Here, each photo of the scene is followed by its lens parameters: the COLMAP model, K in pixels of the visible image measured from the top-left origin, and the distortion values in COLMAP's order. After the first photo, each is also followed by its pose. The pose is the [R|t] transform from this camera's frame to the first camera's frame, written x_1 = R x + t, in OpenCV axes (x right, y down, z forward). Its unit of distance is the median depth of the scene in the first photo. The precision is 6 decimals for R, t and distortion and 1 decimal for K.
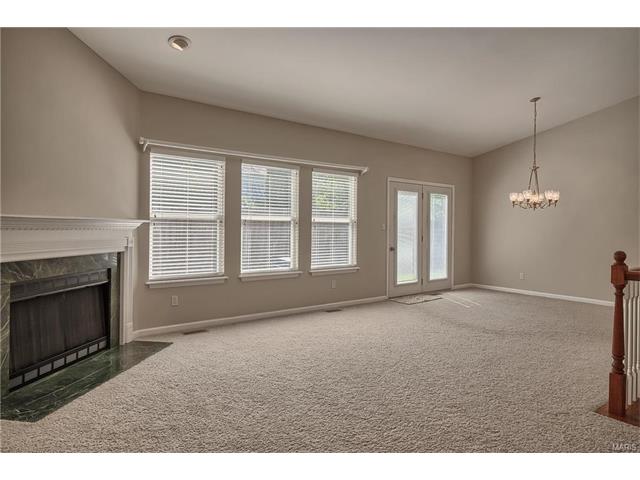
lens RADIAL K [[396.4, 0, 322.9], [0, 396.4, 228.9], [0, 0, 1]] dist [-0.002149, 0.001025]
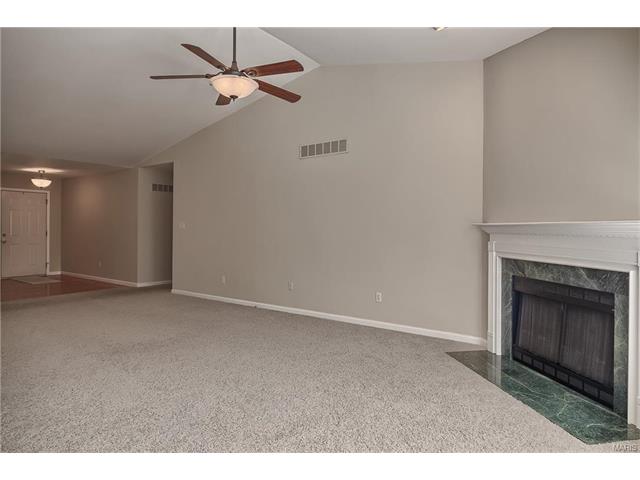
lens RADIAL K [[396.7, 0, 319.3], [0, 396.7, 230.4], [0, 0, 1]] dist [-0.000415, 0.001184]
pose [[-0.957468, -0.011517, -0.288309, 0.181359], [-0.013131, 0.999907, 0.003665, -0.005296], [0.288240, 0.007295, -0.957531, 1.901571]]
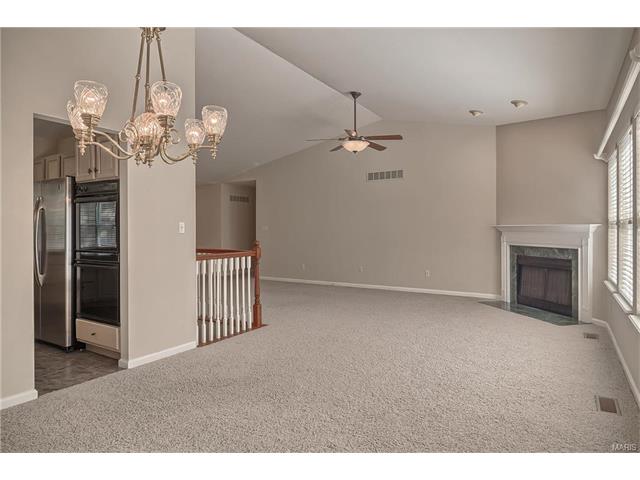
lens RADIAL K [[396.4, 0, 322.9], [0, 396.4, 228.9], [0, 0, 1]] dist [-0.002149, 0.001025]
pose [[-0.933976, -0.002664, -0.357327, 0.972389], [-0.002498, 0.999996, -0.000926, -0.006096], [0.357328, 0.000028, -0.933979, 2.505611]]
